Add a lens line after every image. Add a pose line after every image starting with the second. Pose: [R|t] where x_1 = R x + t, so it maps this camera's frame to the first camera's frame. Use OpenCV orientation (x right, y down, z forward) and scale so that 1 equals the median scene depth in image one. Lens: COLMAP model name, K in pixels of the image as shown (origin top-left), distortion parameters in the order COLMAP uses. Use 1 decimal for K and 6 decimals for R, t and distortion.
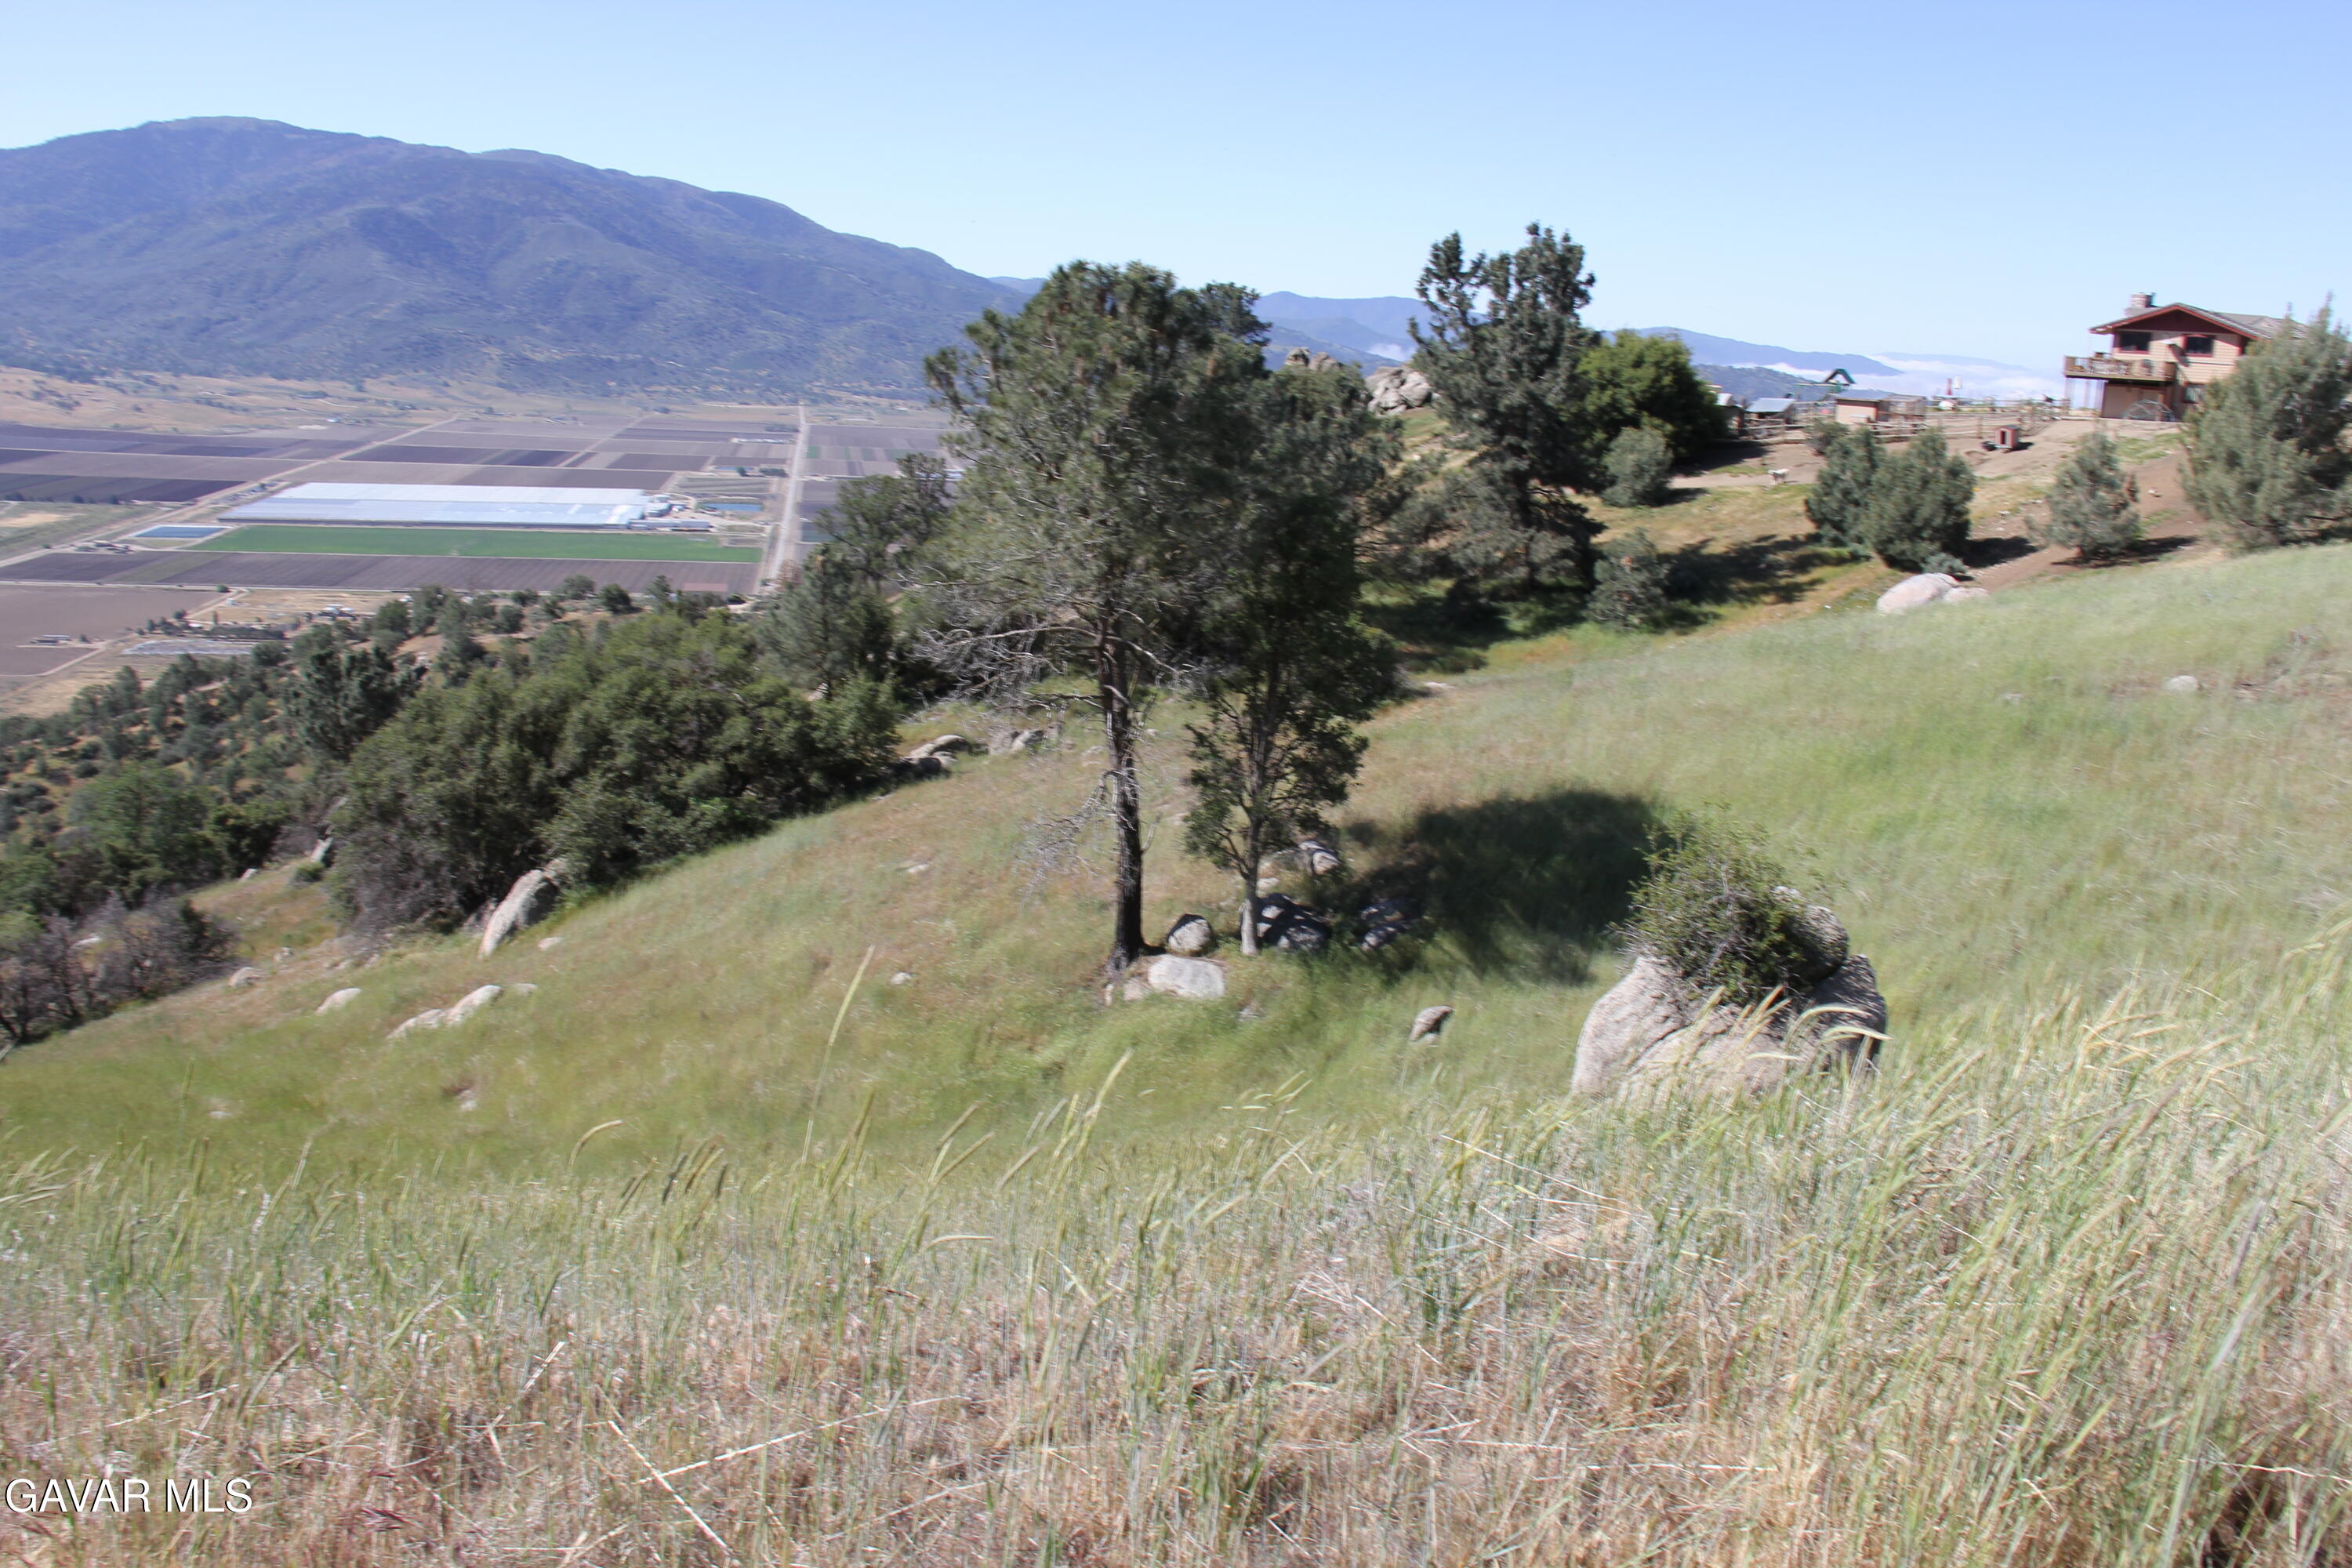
lens RADIAL K [[1995.6, 0, 1182.1], [0, 1995.6, 794.0], [0, 0, 1]] dist [-0.179849, 0.172403]
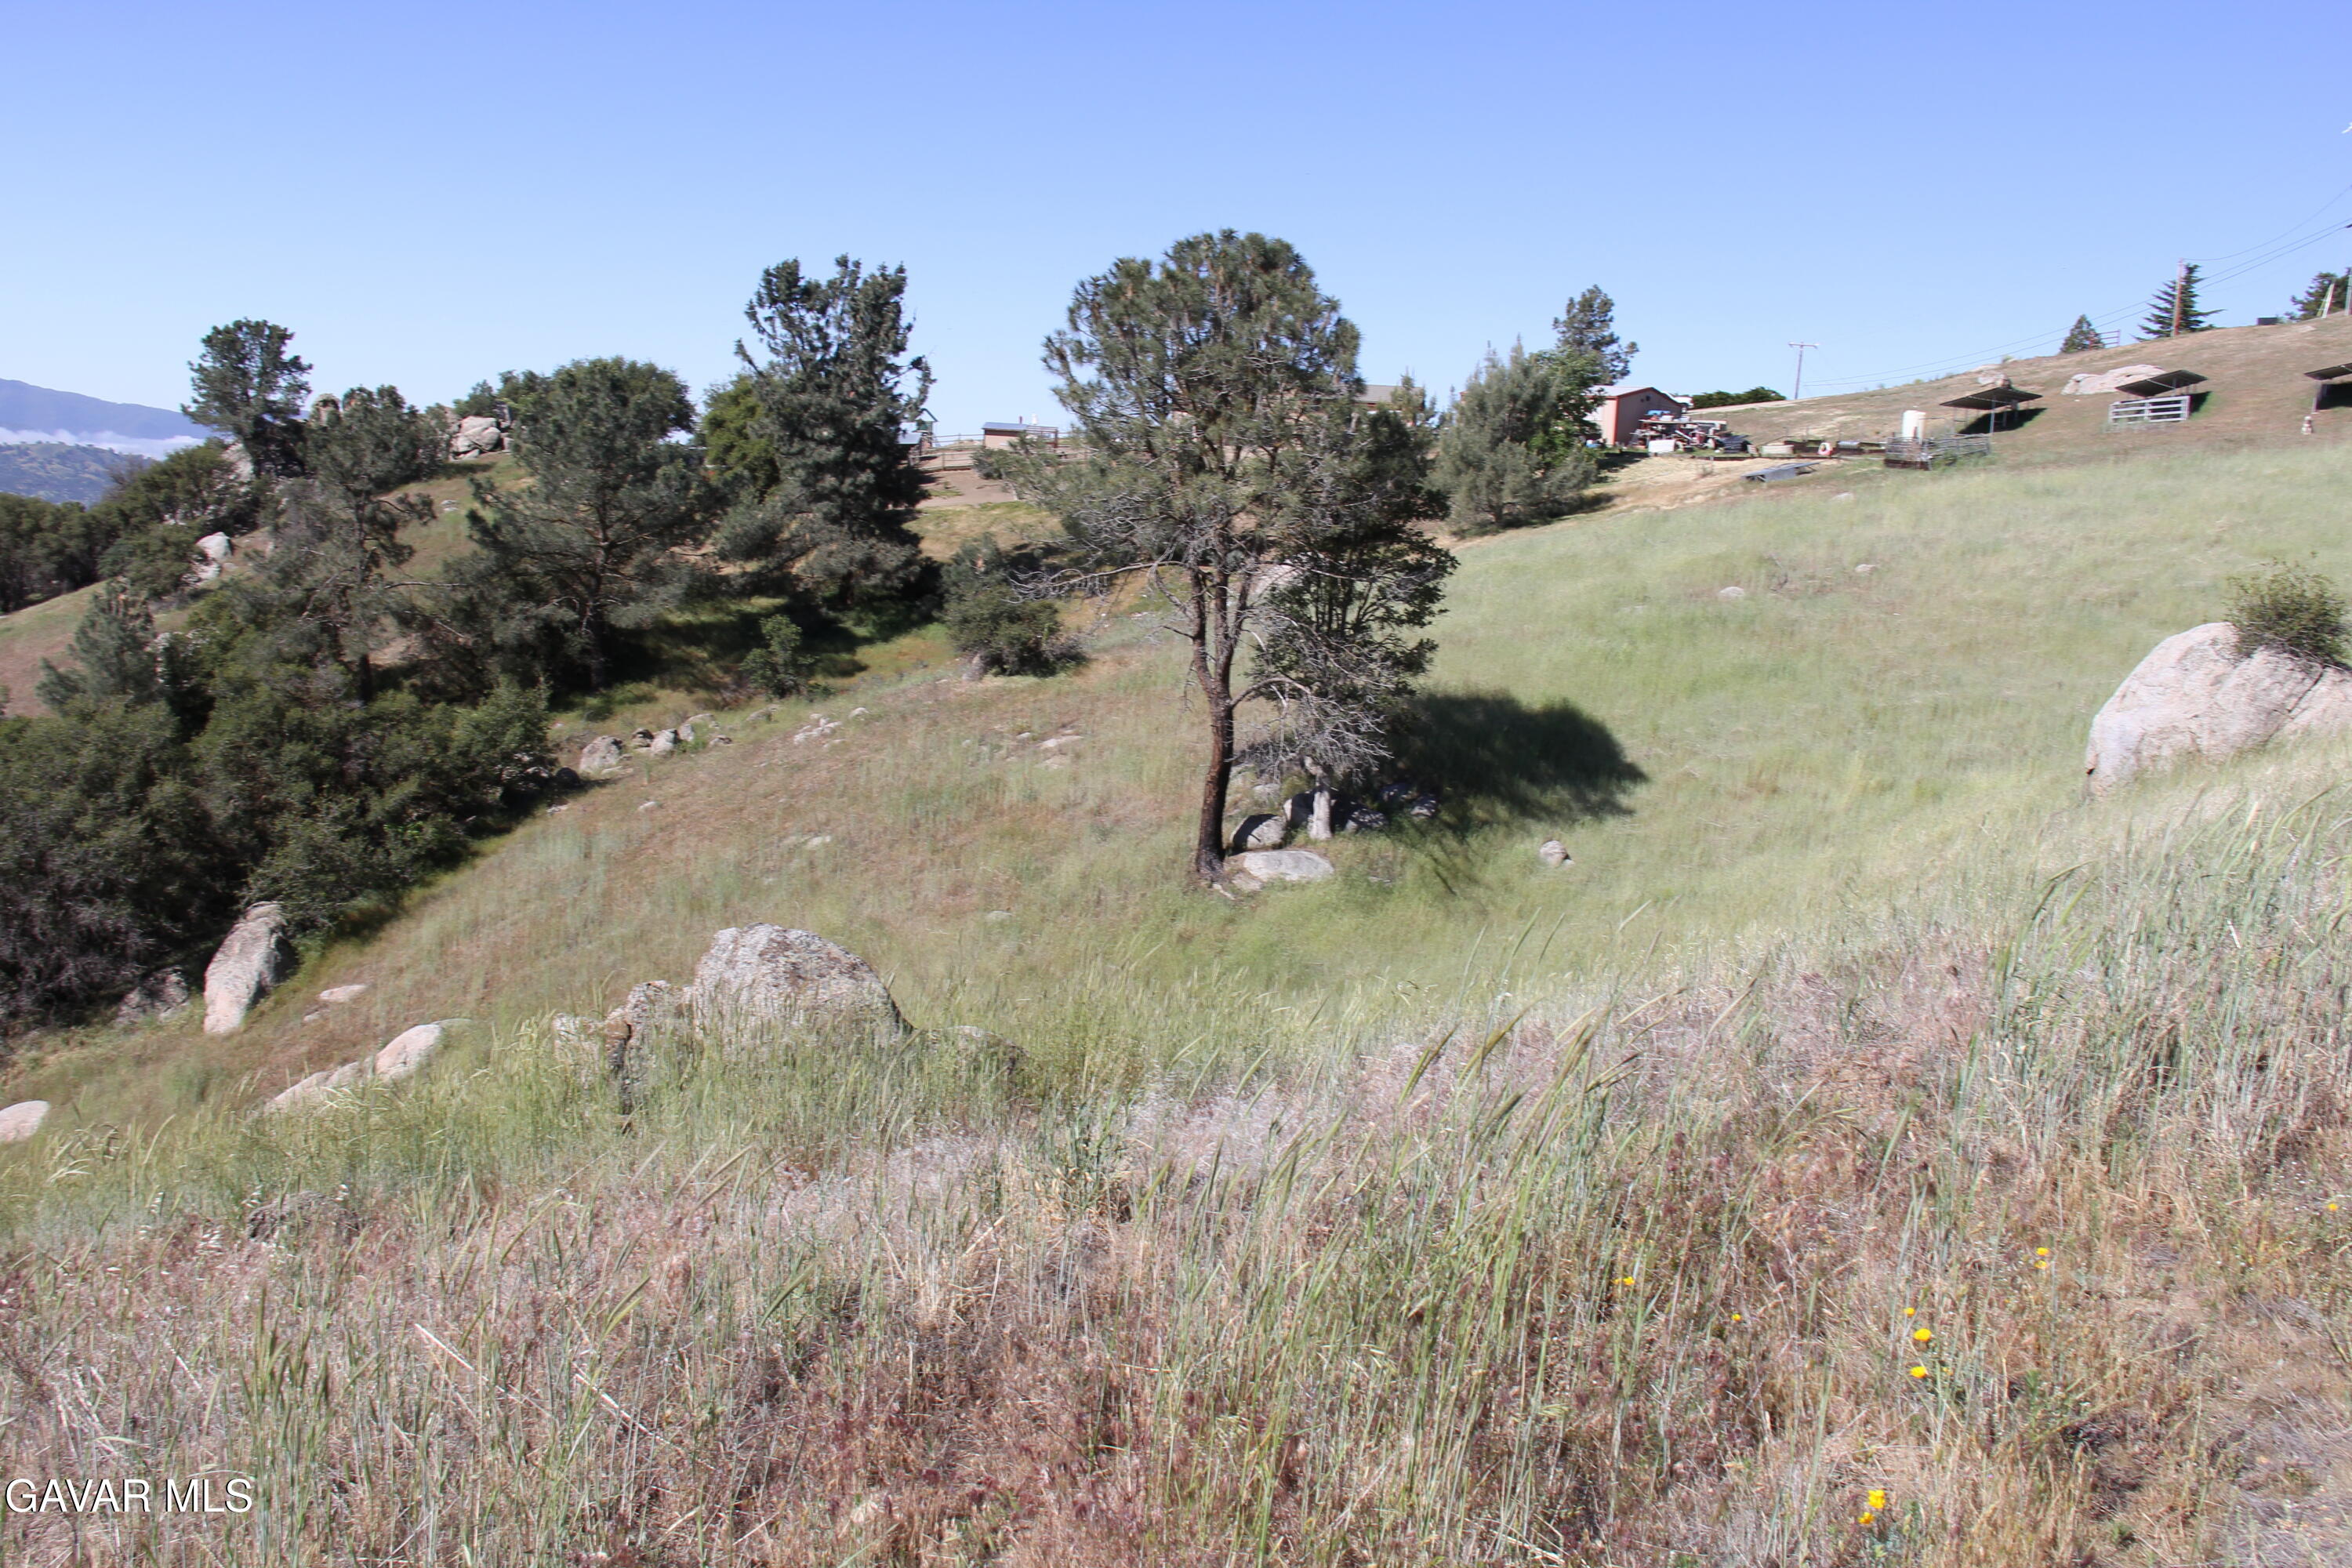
lens RADIAL K [[2004.8, 0, 1193.2], [0, 2004.8, 805.2], [0, 0, 1]] dist [-0.190471, 0.182509]
pose [[0.768222, -0.093840, 0.633269, -0.387289], [0.117911, 0.993016, 0.004110, 0.023991], [-0.629232, 0.071512, 0.773921, 0.074936]]
